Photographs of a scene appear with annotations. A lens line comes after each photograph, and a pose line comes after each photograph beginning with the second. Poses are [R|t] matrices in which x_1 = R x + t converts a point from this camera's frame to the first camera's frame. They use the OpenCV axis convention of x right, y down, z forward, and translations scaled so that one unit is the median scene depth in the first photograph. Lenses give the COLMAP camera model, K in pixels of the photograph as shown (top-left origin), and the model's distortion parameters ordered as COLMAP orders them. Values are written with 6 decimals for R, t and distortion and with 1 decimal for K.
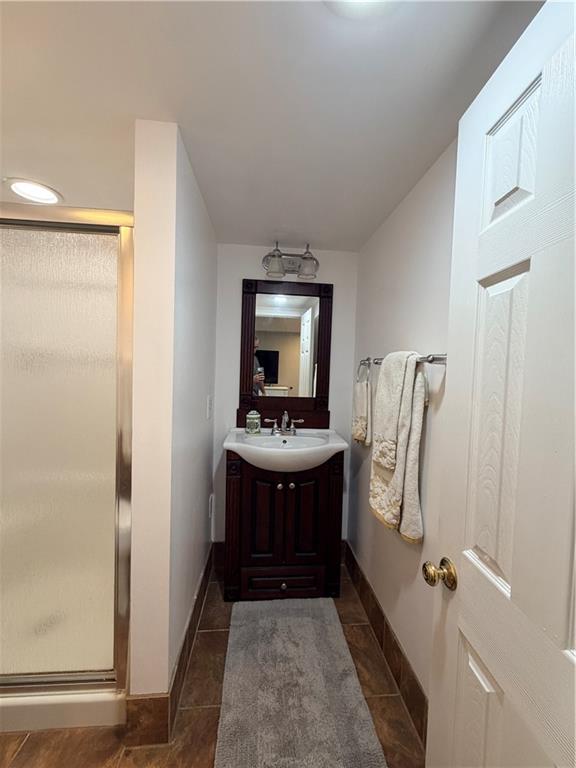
lens RADIAL K [[304.7, 0, 288.0], [0, 304.7, 384.0], [0, 0, 1]] dist [-0.001389, 0.000219]
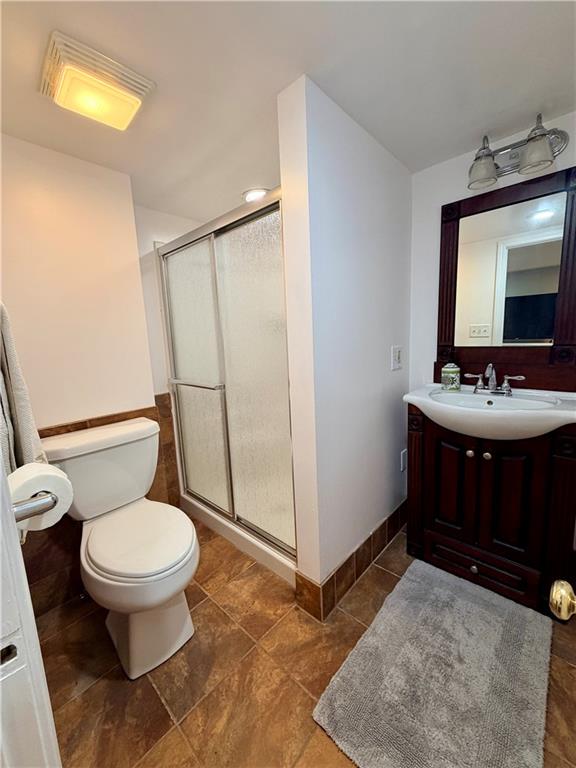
lens RADIAL K [[304.7, 0, 288.0], [0, 304.7, 384.0], [0, 0, 1]] dist [-0.001389, 0.000219]
pose [[0.670666, 0.055401, -0.739688, 0.239295], [0.031225, 0.994214, 0.102776, 0.047209], [0.741102, -0.092025, 0.665056, 0.098381]]
